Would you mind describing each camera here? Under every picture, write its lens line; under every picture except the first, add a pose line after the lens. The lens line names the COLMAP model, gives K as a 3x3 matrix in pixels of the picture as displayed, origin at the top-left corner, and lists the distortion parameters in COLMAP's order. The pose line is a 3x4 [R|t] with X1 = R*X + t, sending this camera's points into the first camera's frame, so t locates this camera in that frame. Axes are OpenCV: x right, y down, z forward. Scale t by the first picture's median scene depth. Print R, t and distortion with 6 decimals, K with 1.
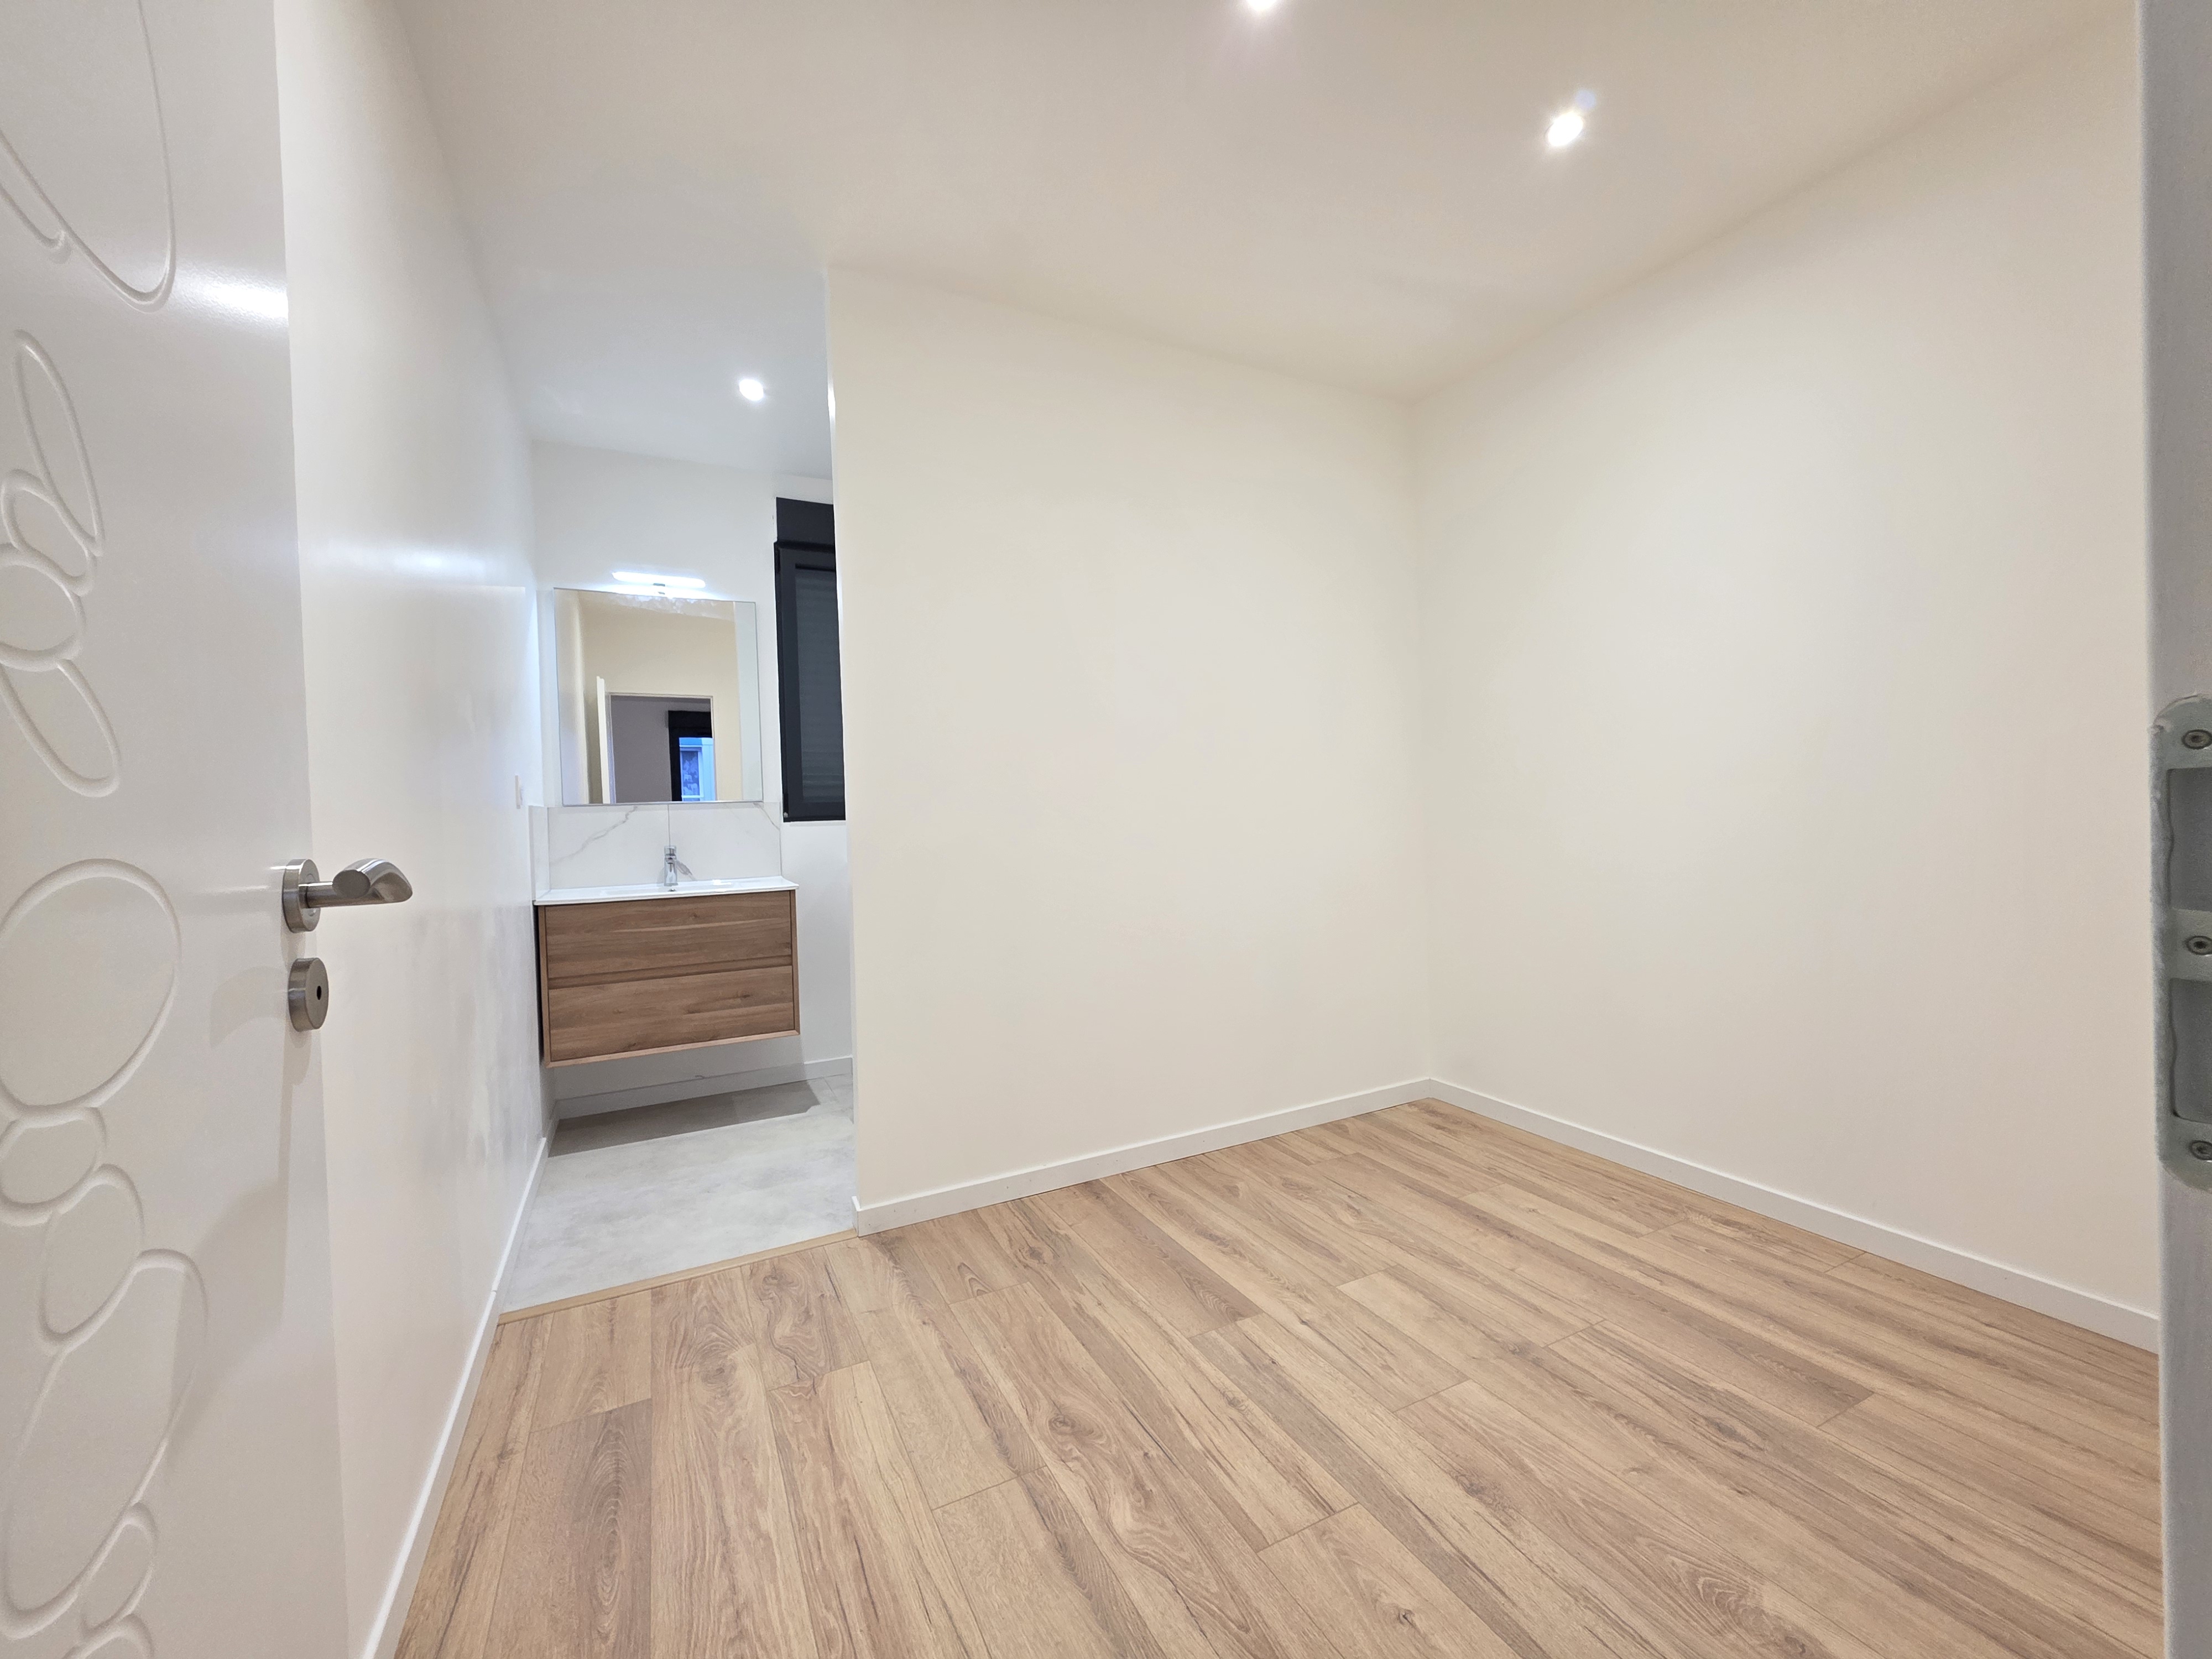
lens RADIAL K [[880.5, 0, 1106.0], [0, 880.5, 829.5], [0, 0, 1]] dist [0.001795, 0.000016]
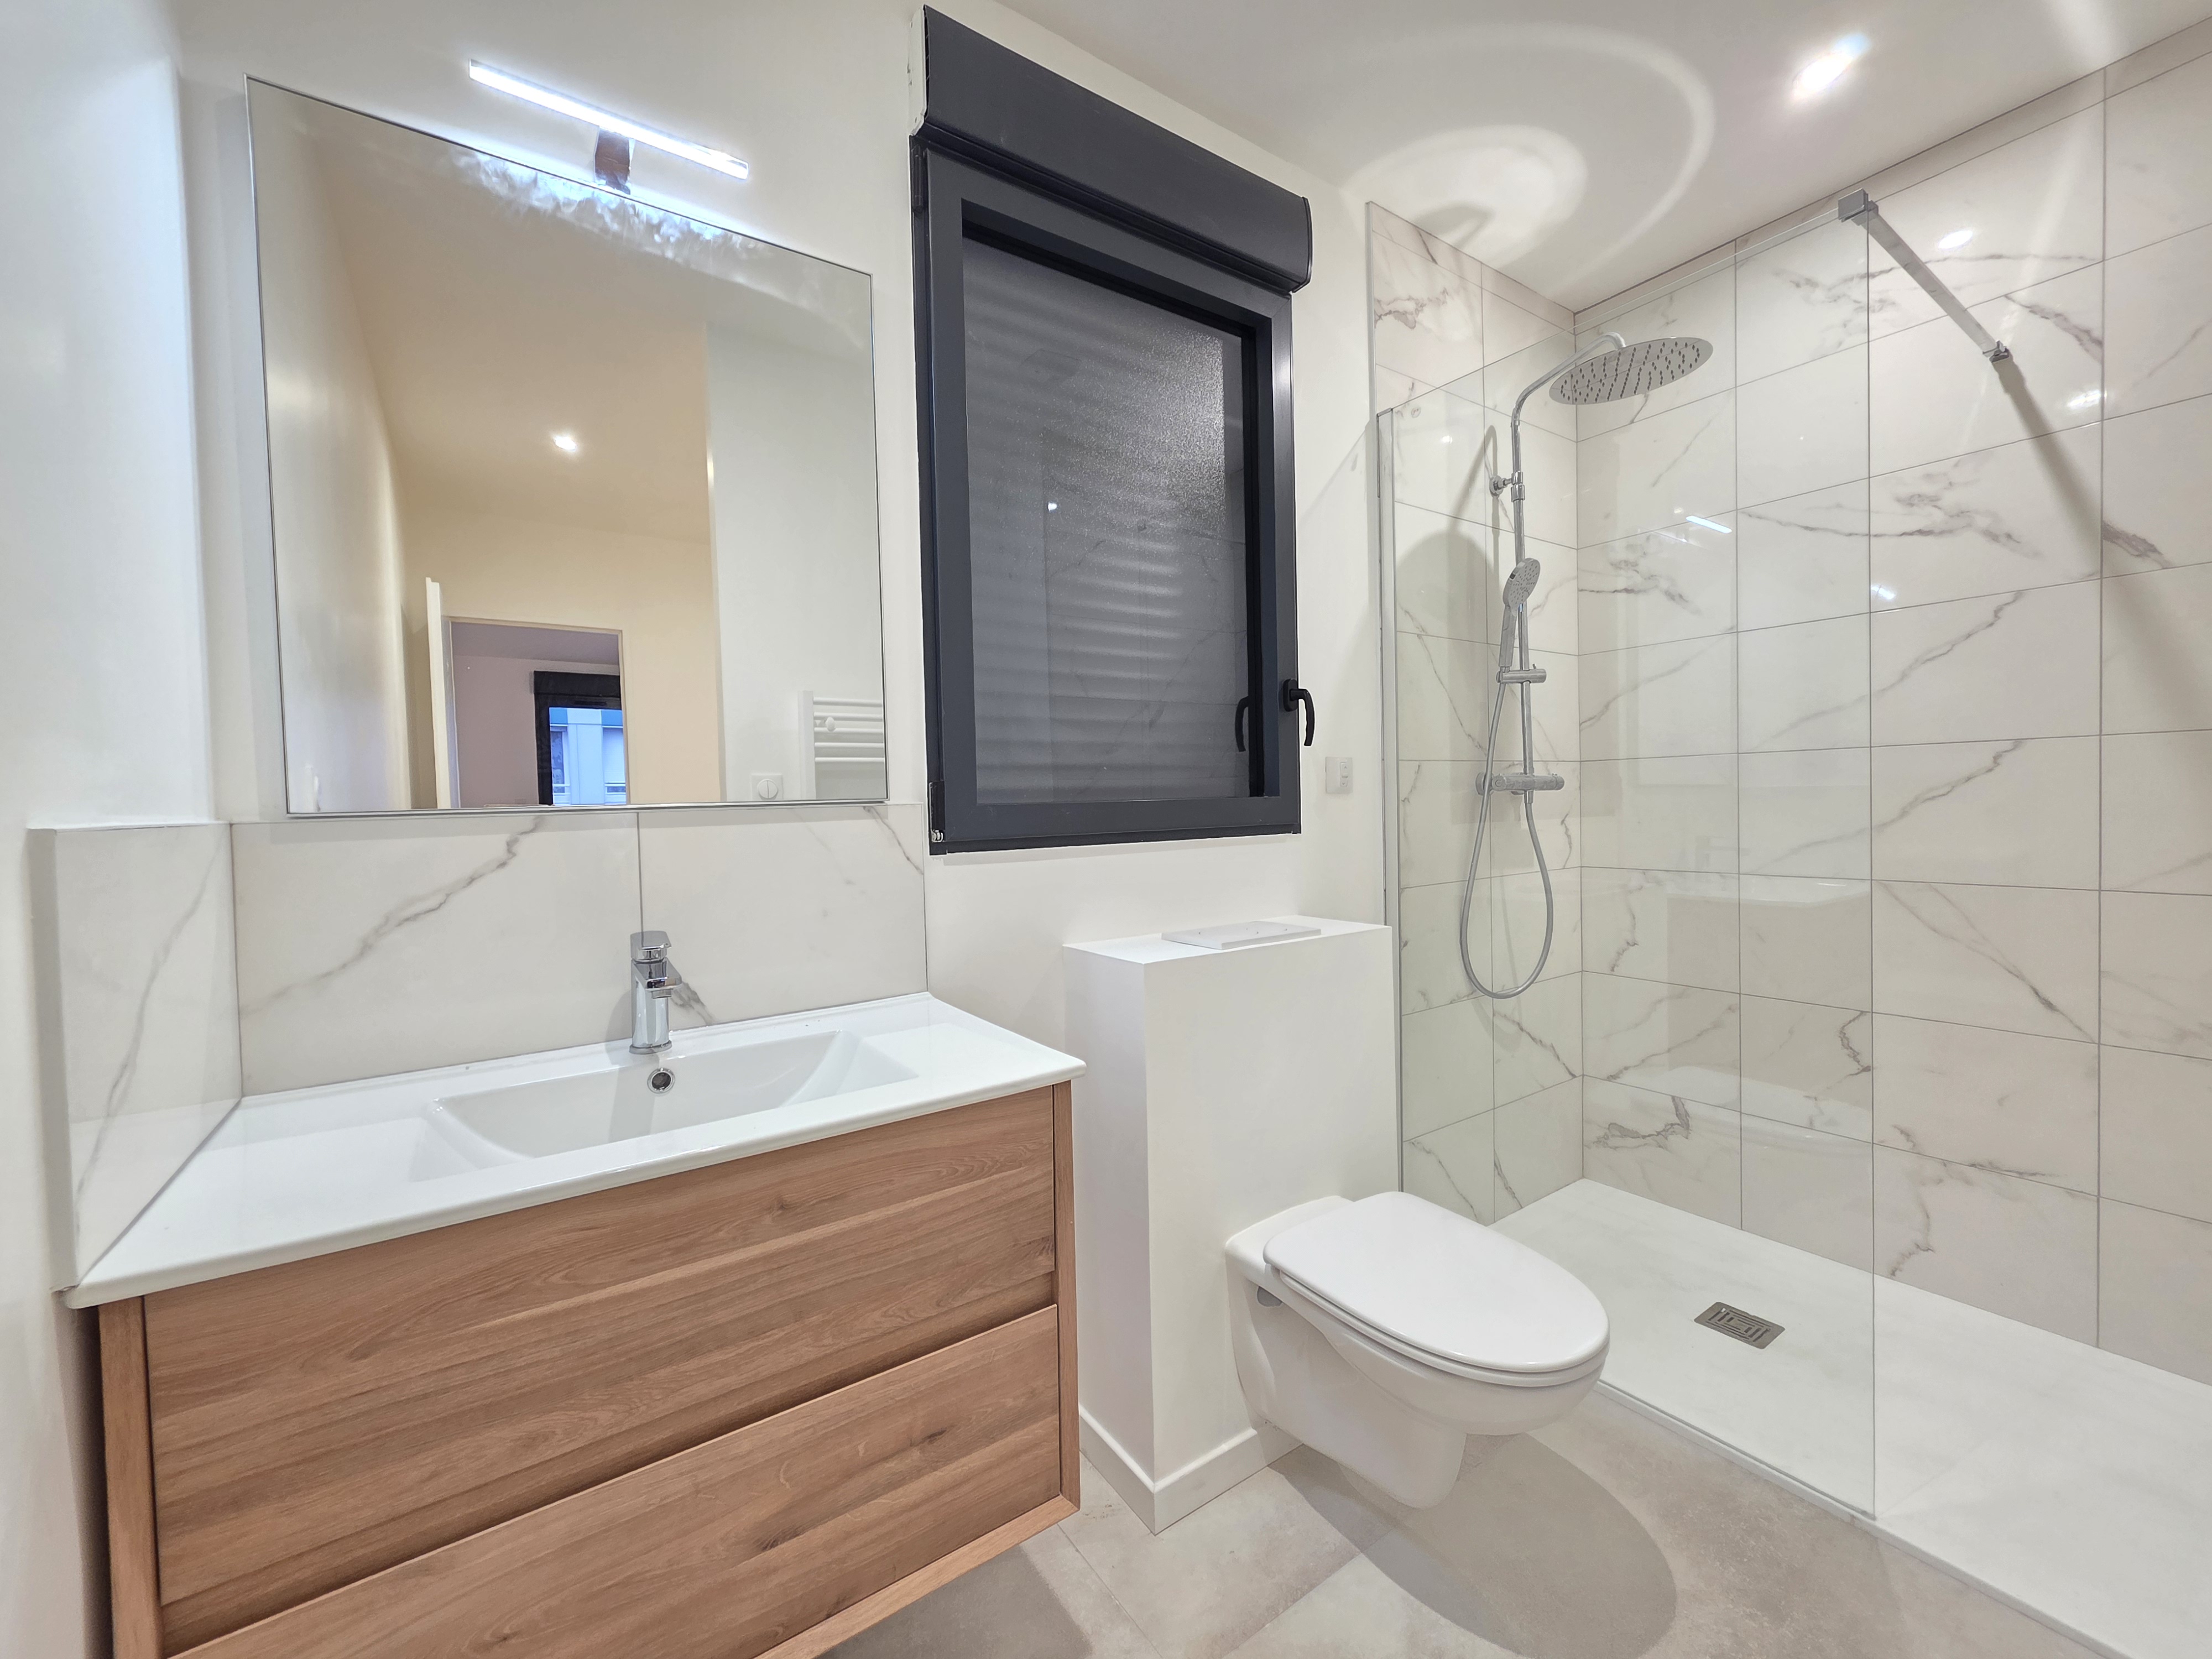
lens RADIAL K [[889.7, 0, 1106.0], [0, 889.7, 829.5], [0, 0, 1]] dist [-0.001407, -0.000091]
pose [[0.992507, -0.005629, 0.122057, -0.358046], [0.005931, 0.999980, -0.002109, -0.019993], [-0.122043, 0.002817, 0.992521, 0.633401]]
